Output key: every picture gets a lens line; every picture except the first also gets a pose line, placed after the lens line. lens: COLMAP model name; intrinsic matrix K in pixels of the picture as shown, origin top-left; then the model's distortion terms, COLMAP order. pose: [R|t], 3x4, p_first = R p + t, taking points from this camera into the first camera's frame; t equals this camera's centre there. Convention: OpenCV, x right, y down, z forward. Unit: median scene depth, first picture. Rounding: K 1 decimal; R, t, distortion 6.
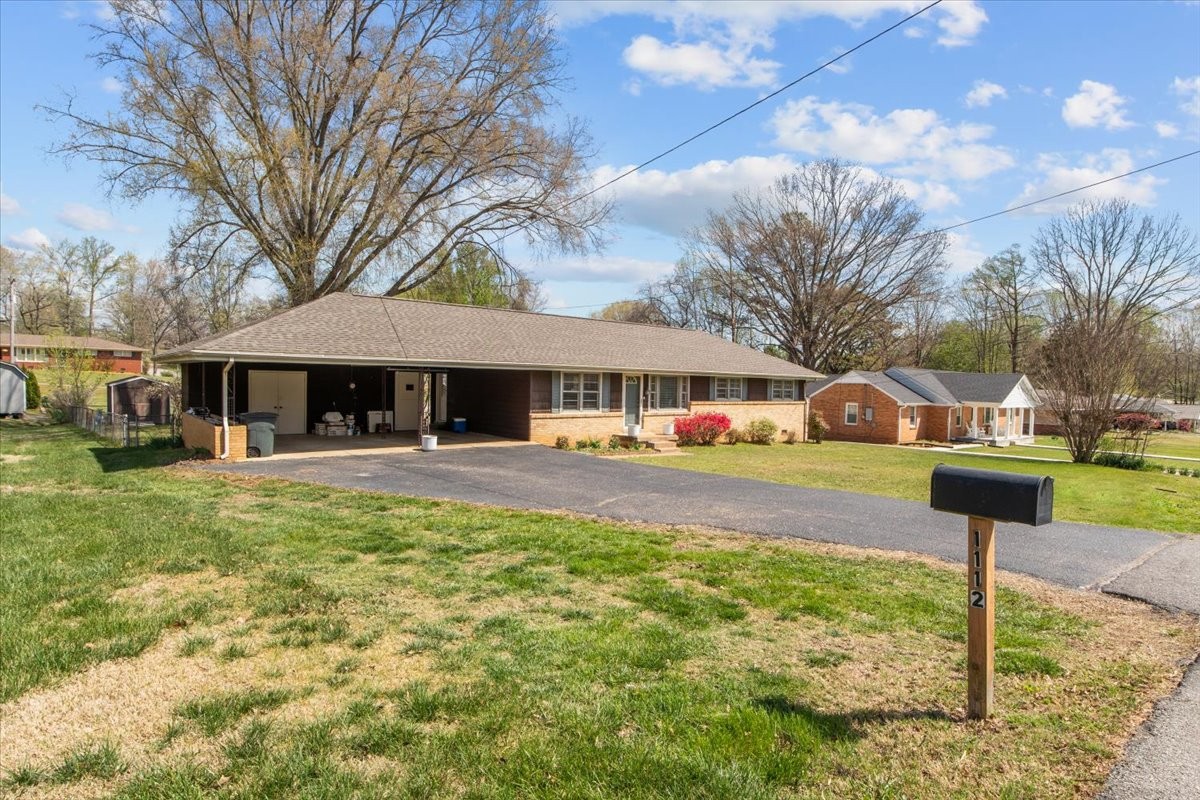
lens RADIAL K [[605.4, 0, 617.1], [0, 605.4, 392.5], [0, 0, 1]] dist [-0.001432, 0.000475]
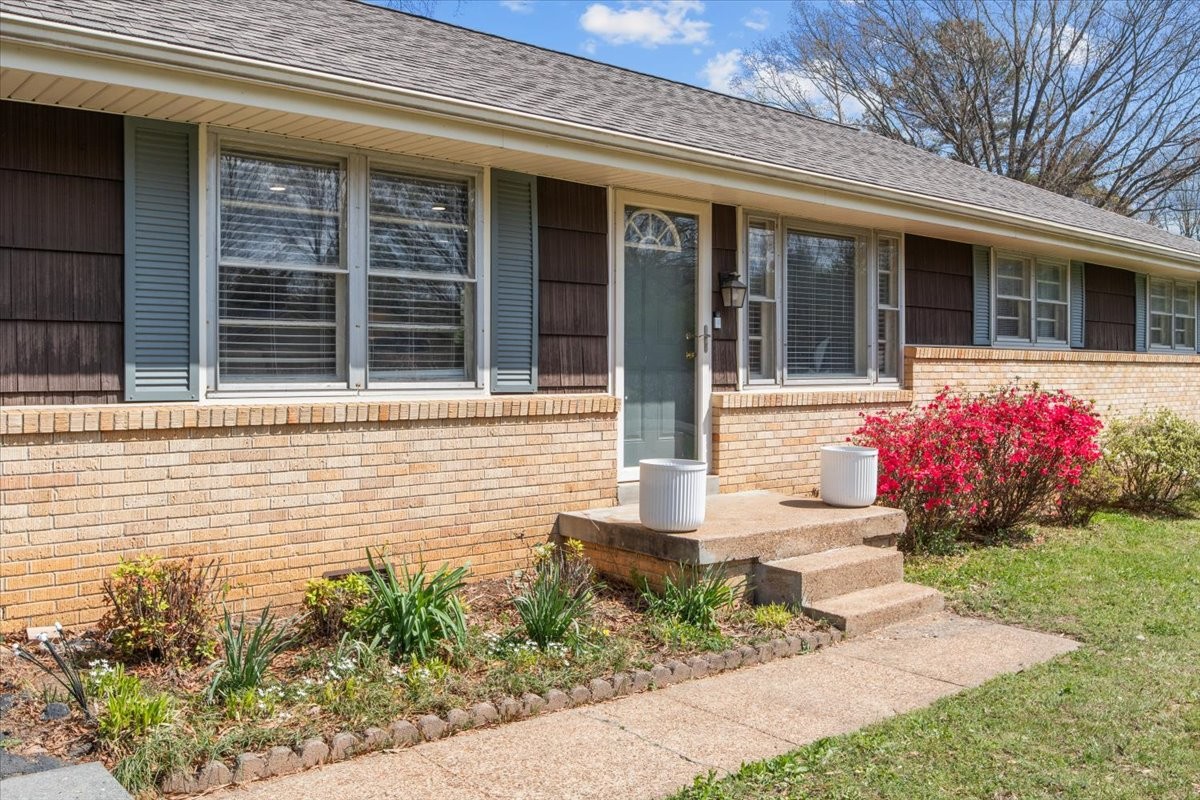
lens RADIAL K [[605.4, 0, 617.1], [0, 605.4, 392.5], [0, 0, 1]] dist [-0.001432, 0.000475]
pose [[0.999398, -0.017505, -0.029951, 0.016605], [0.017483, 0.999847, -0.001015, 0.032397], [0.029964, 0.000490, 0.999551, 0.804915]]
